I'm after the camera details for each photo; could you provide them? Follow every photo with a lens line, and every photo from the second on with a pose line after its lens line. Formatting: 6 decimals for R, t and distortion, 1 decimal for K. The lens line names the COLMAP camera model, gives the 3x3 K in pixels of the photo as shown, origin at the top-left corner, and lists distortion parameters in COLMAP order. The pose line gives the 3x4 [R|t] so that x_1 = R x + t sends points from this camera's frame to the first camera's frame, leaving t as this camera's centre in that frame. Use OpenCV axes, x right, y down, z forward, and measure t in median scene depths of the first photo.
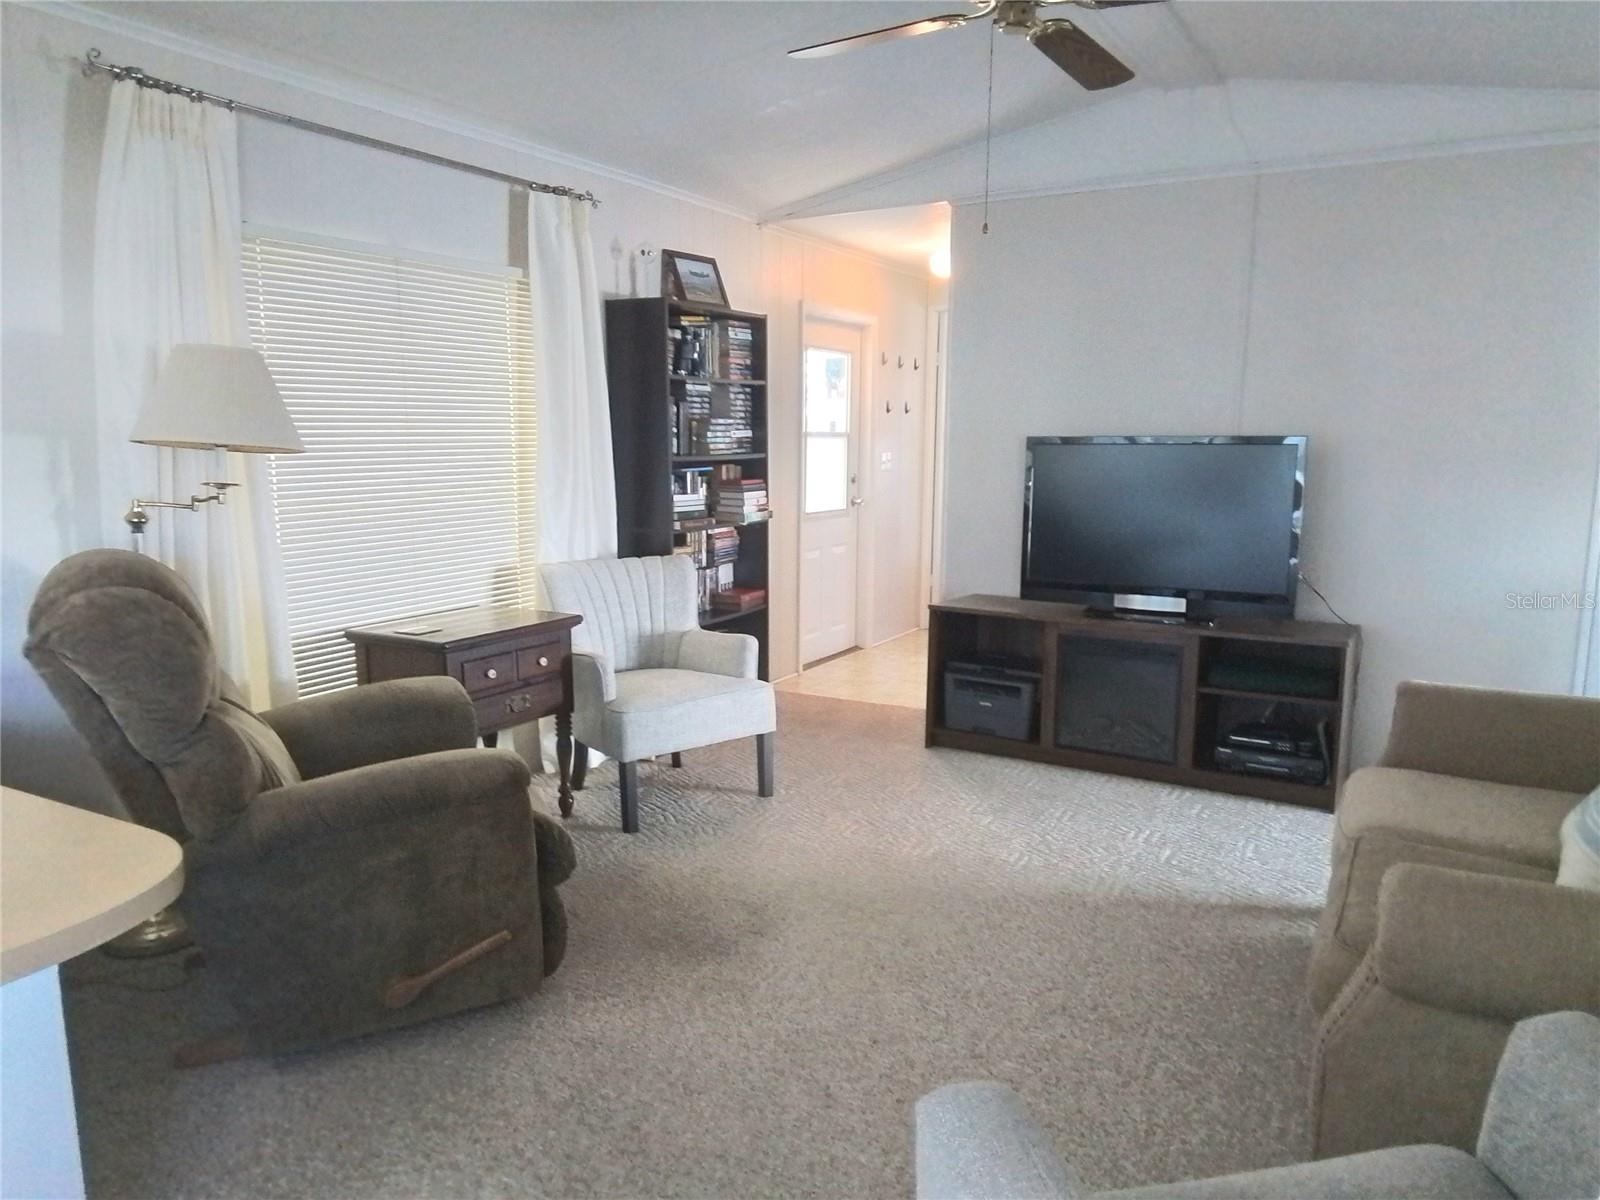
lens RADIAL K [[1152.1, 0, 792.1], [0, 1152.1, 609.1], [0, 0, 1]] dist [0.083215, -0.086900]
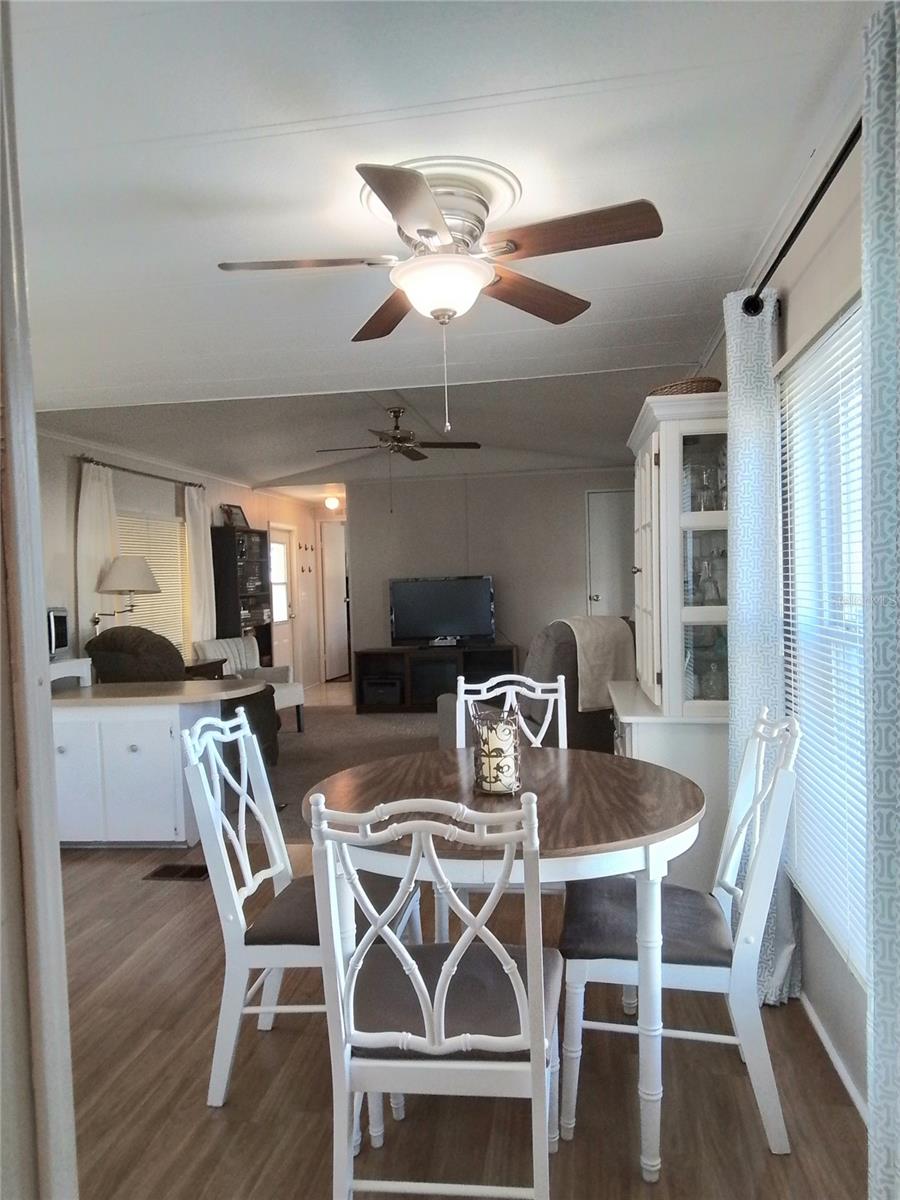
lens RADIAL K [[864.1, 0, 455.2], [0, 864.1, 605.8], [0, 0, 1]] dist [0.083215, -0.086900]
pose [[0.931277, -0.043392, 0.361718, -0.338862], [0.087894, 0.990313, -0.107494, 0.115205], [-0.353549, 0.131900, 0.926070, -0.755096]]
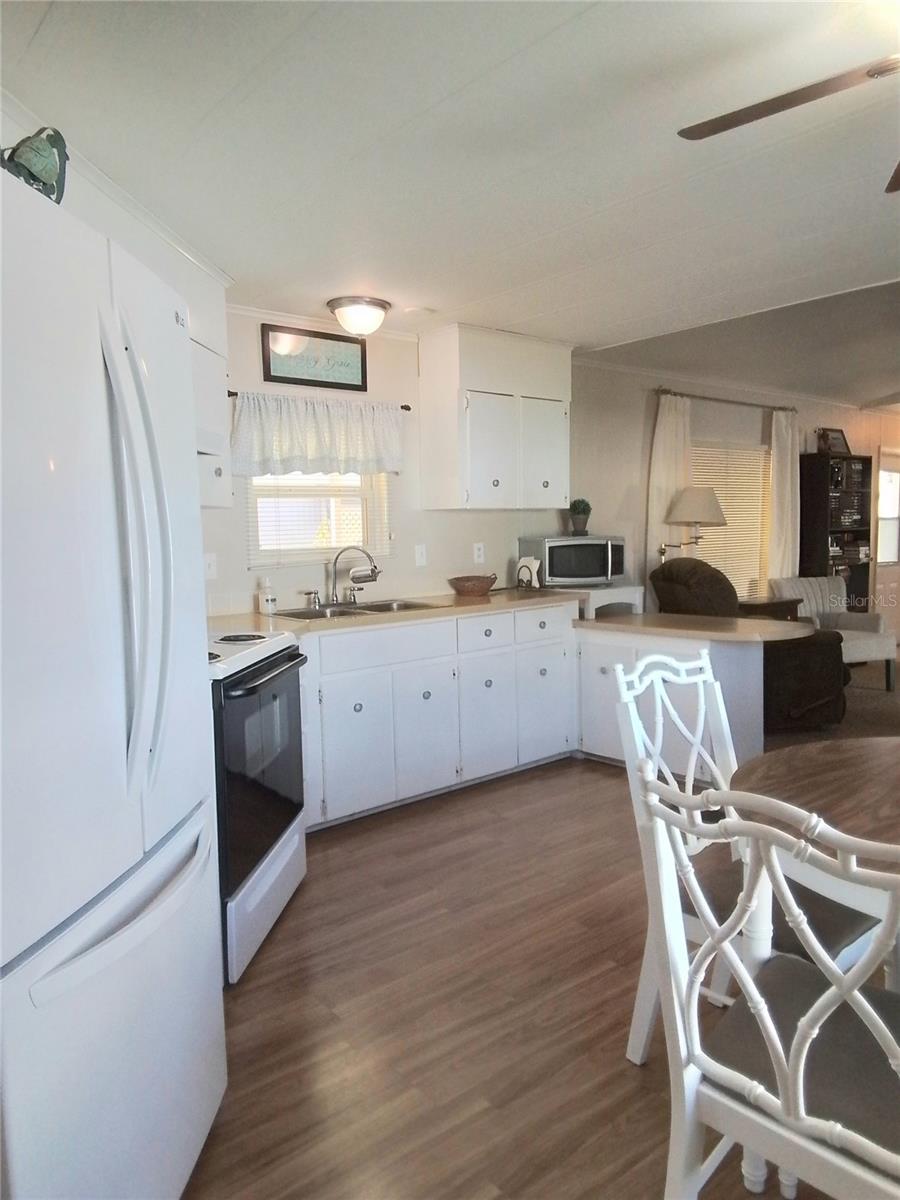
lens RADIAL K [[864.1, 0, 450.6], [0, 864.1, 605.8], [0, 0, 1]] dist [0.083215, -0.086900]
pose [[0.945210, 0.015685, -0.326087, -0.238067], [-0.034783, 0.997998, -0.052819, 0.113662], [0.324605, 0.061268, 0.943863, -0.700611]]
